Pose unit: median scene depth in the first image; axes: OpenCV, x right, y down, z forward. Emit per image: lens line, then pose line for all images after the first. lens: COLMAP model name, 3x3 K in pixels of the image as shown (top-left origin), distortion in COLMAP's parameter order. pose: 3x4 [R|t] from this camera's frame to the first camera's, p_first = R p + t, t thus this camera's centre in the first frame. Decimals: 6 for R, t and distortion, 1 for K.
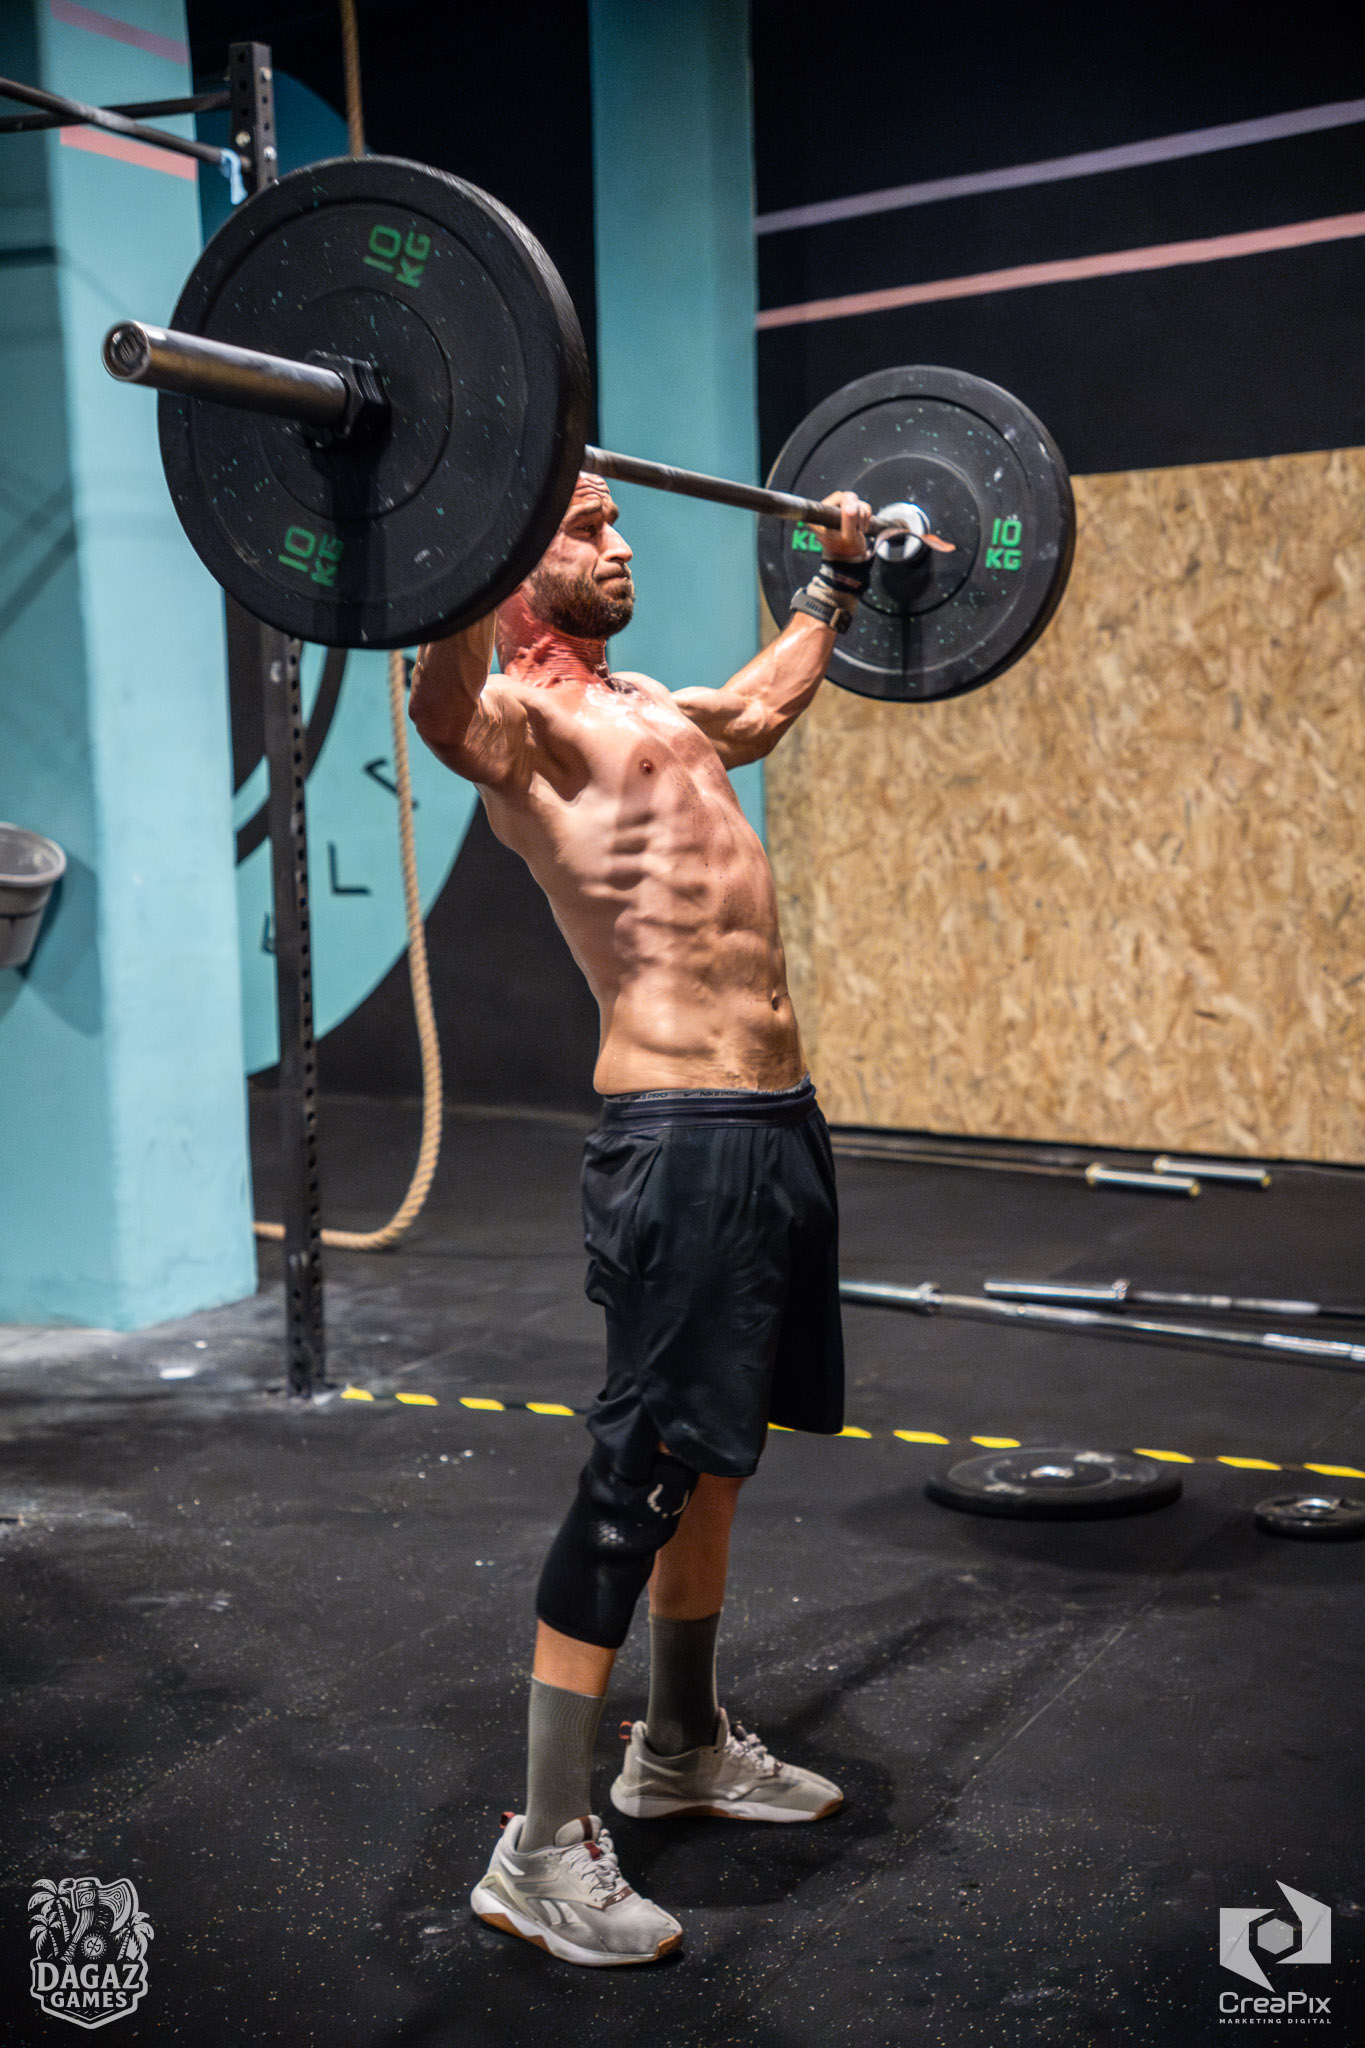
lens RADIAL K [[3035.1, 0, 675.0], [0, 3035.1, 996.6], [0, 0, 1]] dist [0.297767, 0.000000]
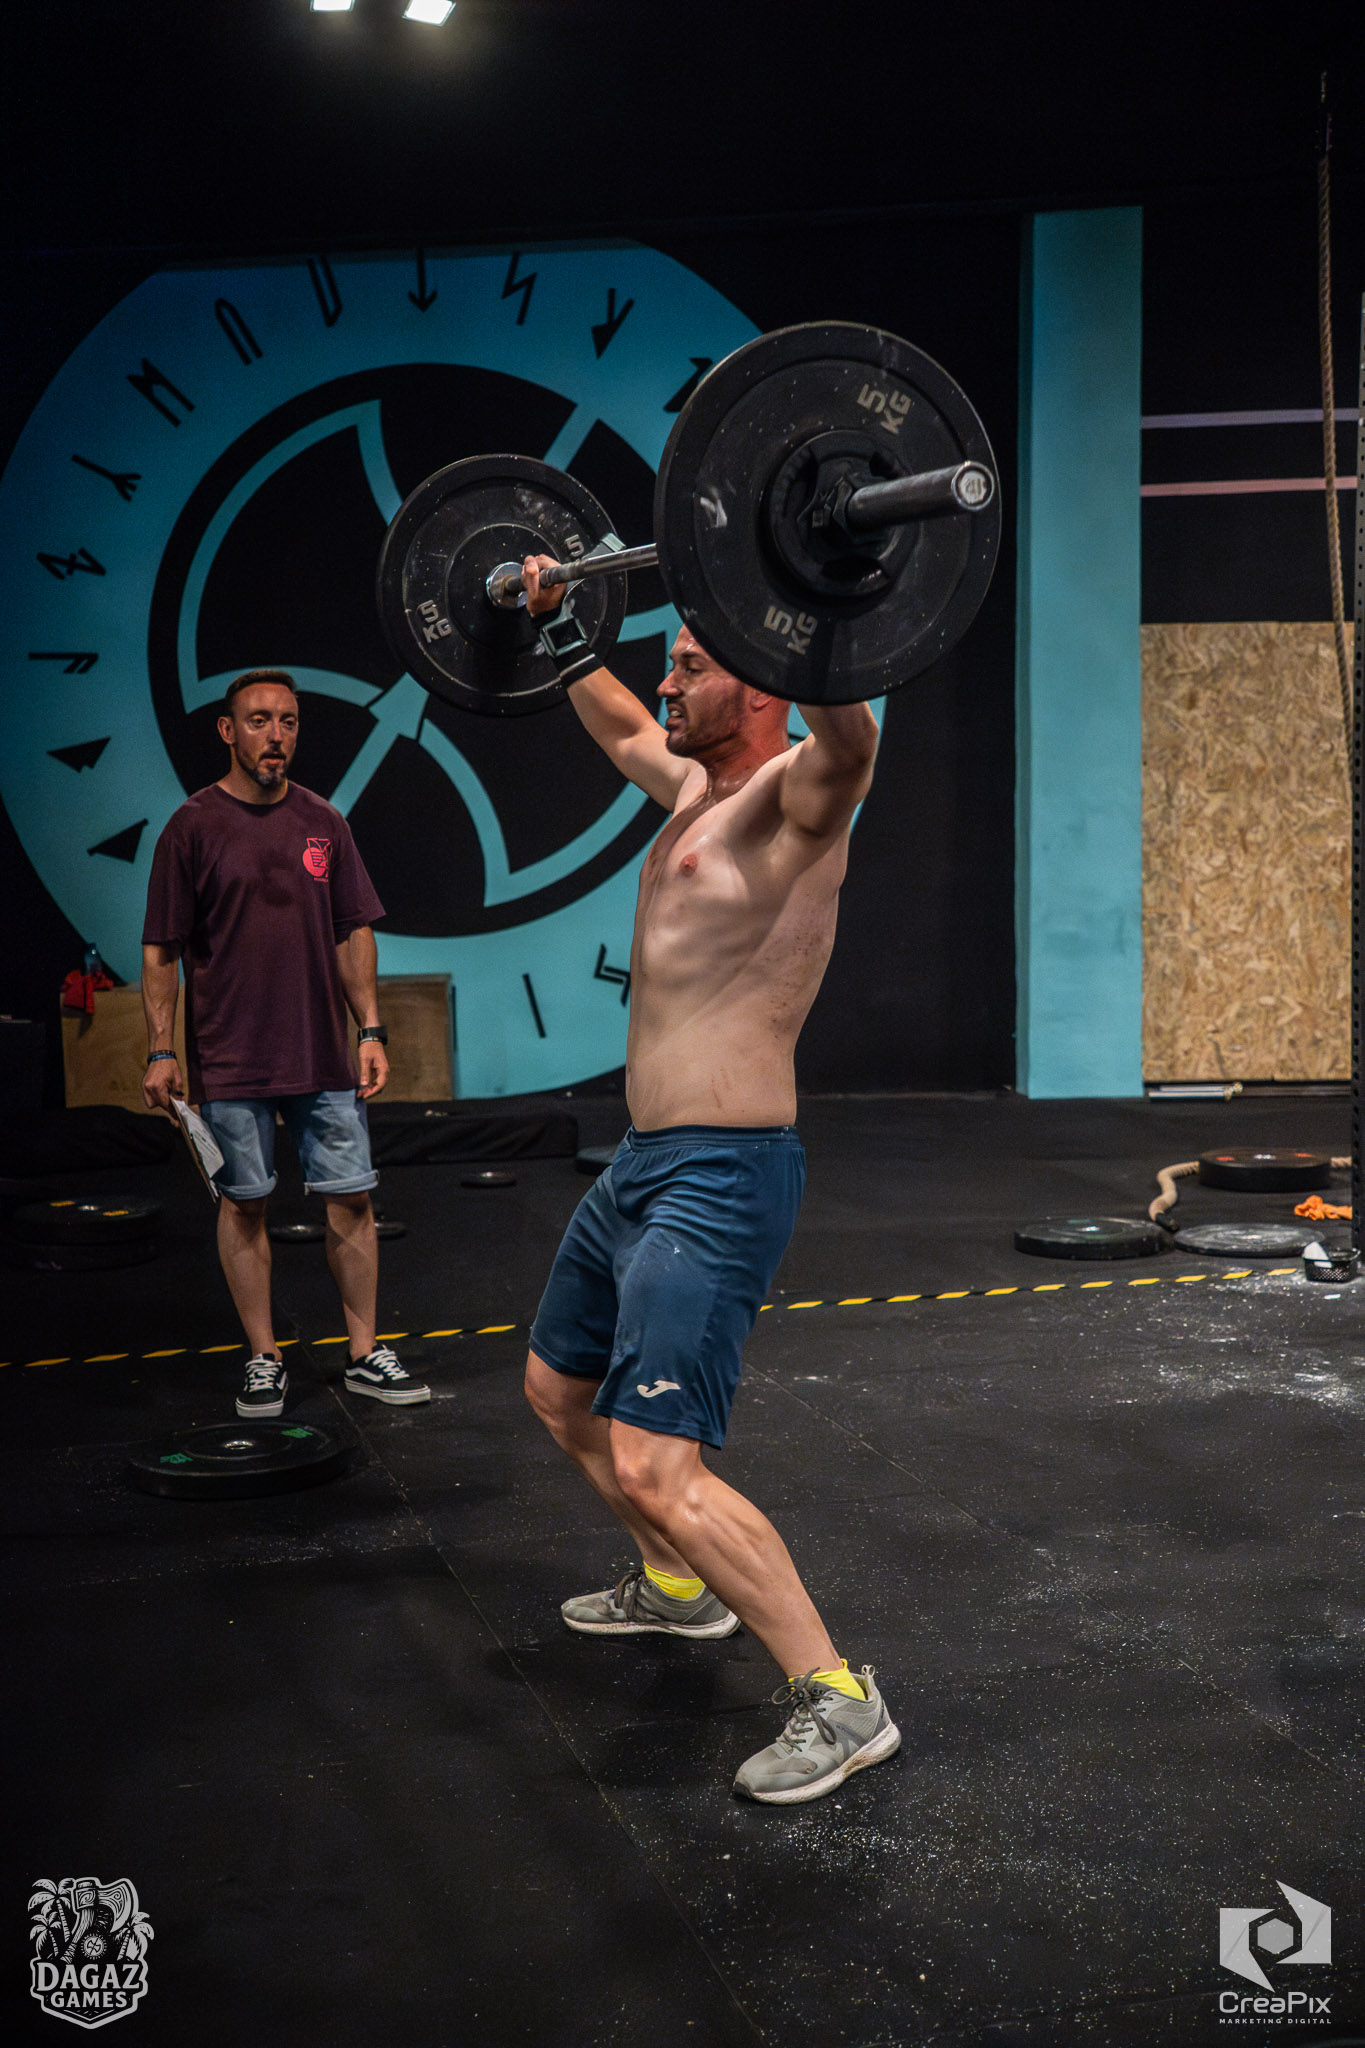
lens RADIAL K [[2502.3, 0, 689.3], [0, 2502.3, 1013.0], [0, 0, 1]] dist [0.095050, 0.000000]
pose [[0.759455, -0.035383, 0.649597, -0.885804], [0.050021, 0.998740, -0.004080, 0.004909], [-0.648634, 0.035592, 0.760268, 0.303967]]
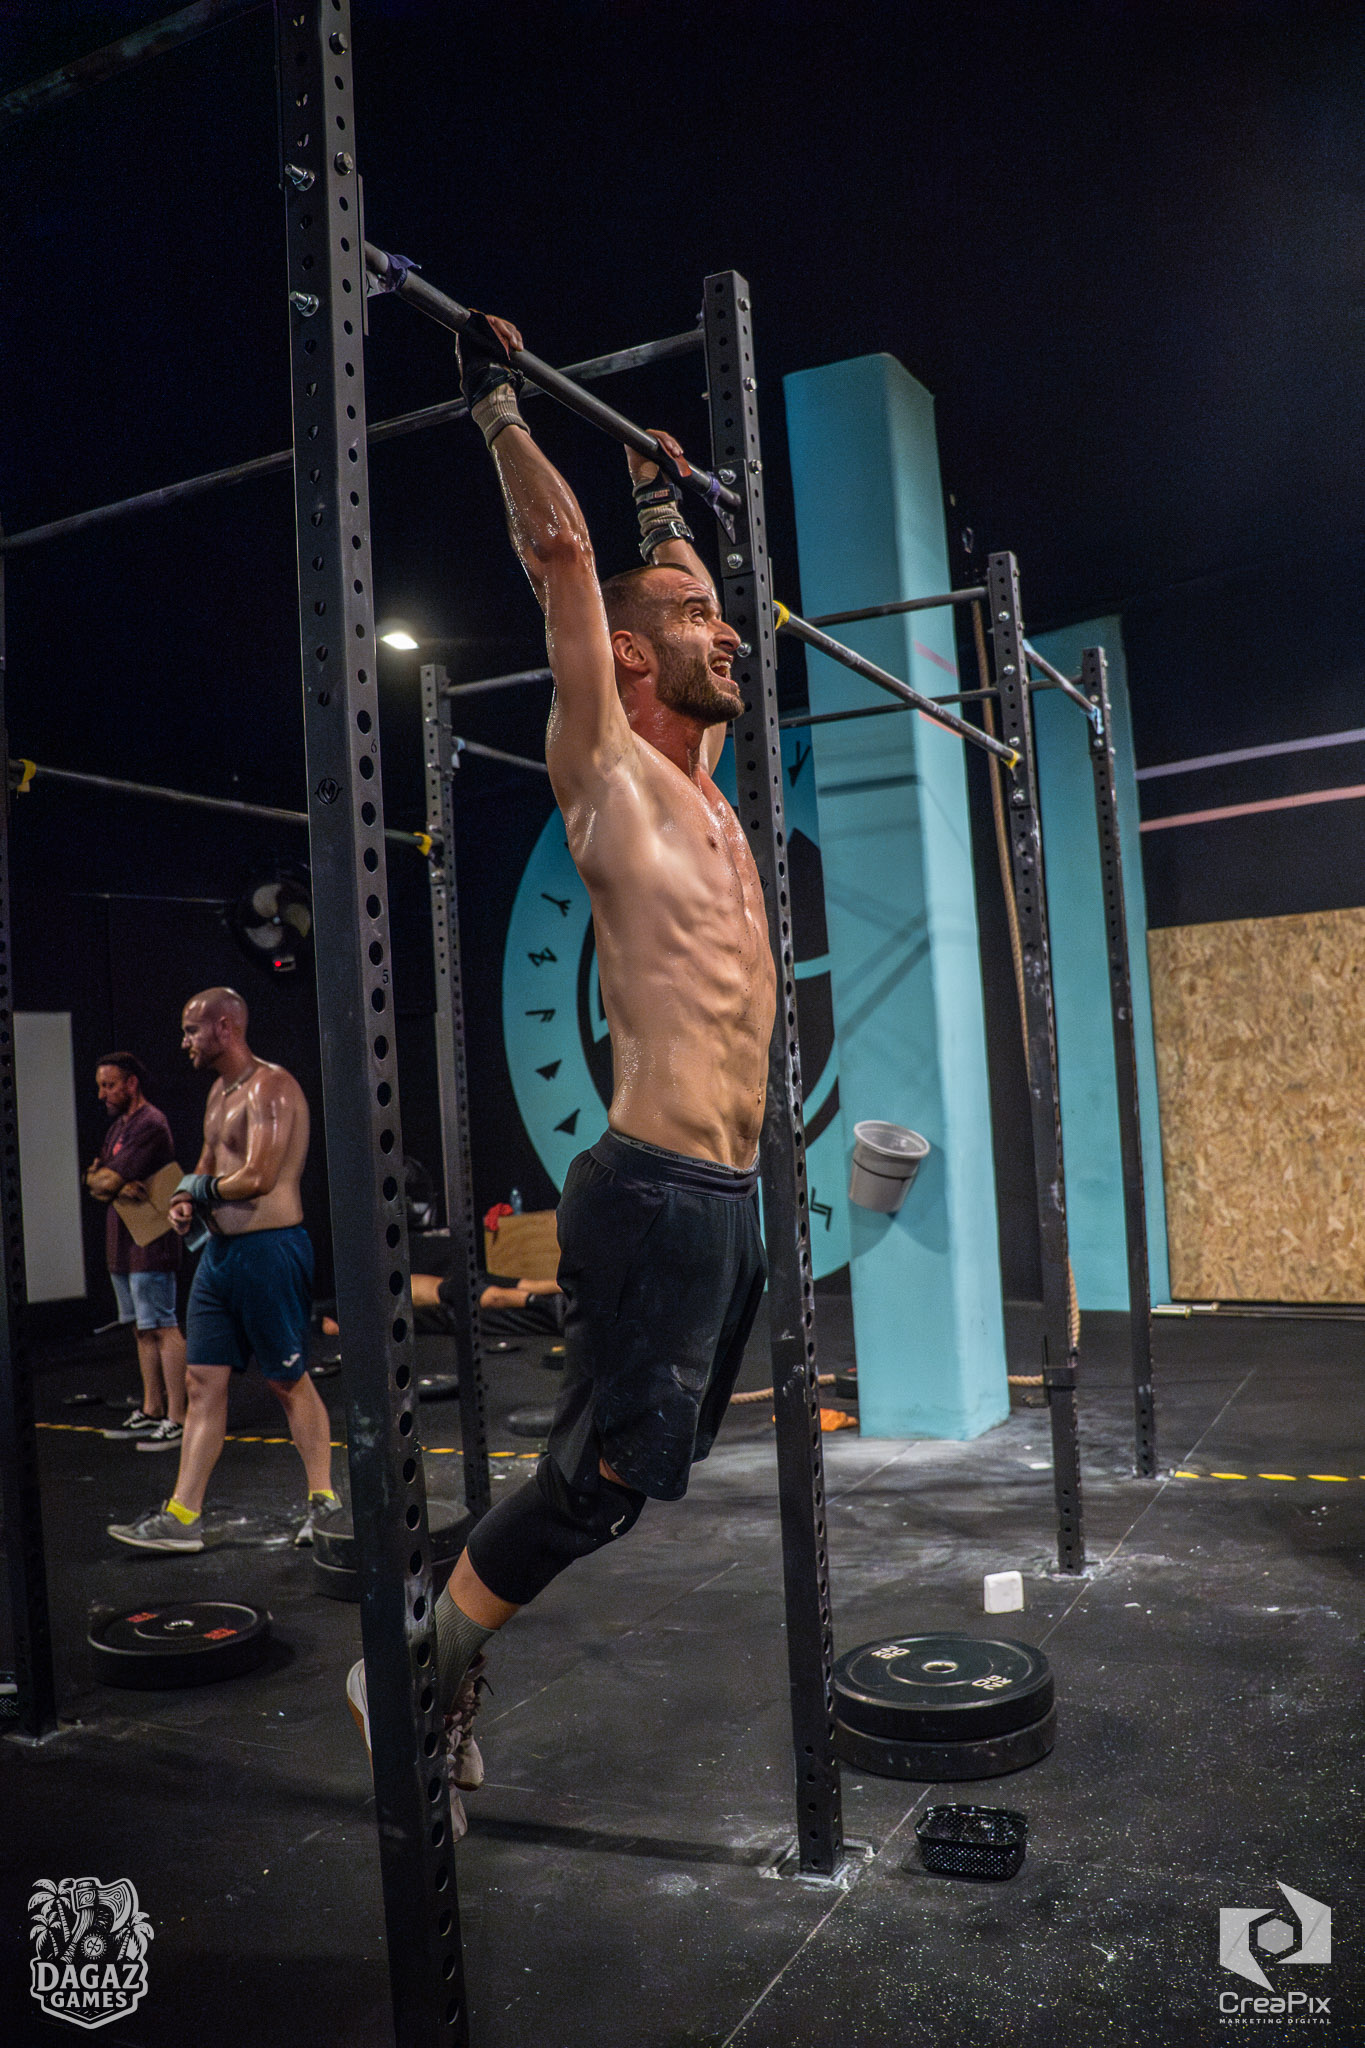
lens RADIAL K [[1699.2, 0, 686.8], [0, 1699.2, 1002.2], [0, 0, 1]] dist [-0.184320, 0.115107]
pose [[0.999356, -0.030992, -0.018067, -0.220402], [0.028062, 0.989113, -0.144454, 0.004697], [0.022348, 0.143854, 0.989347, 0.088659]]
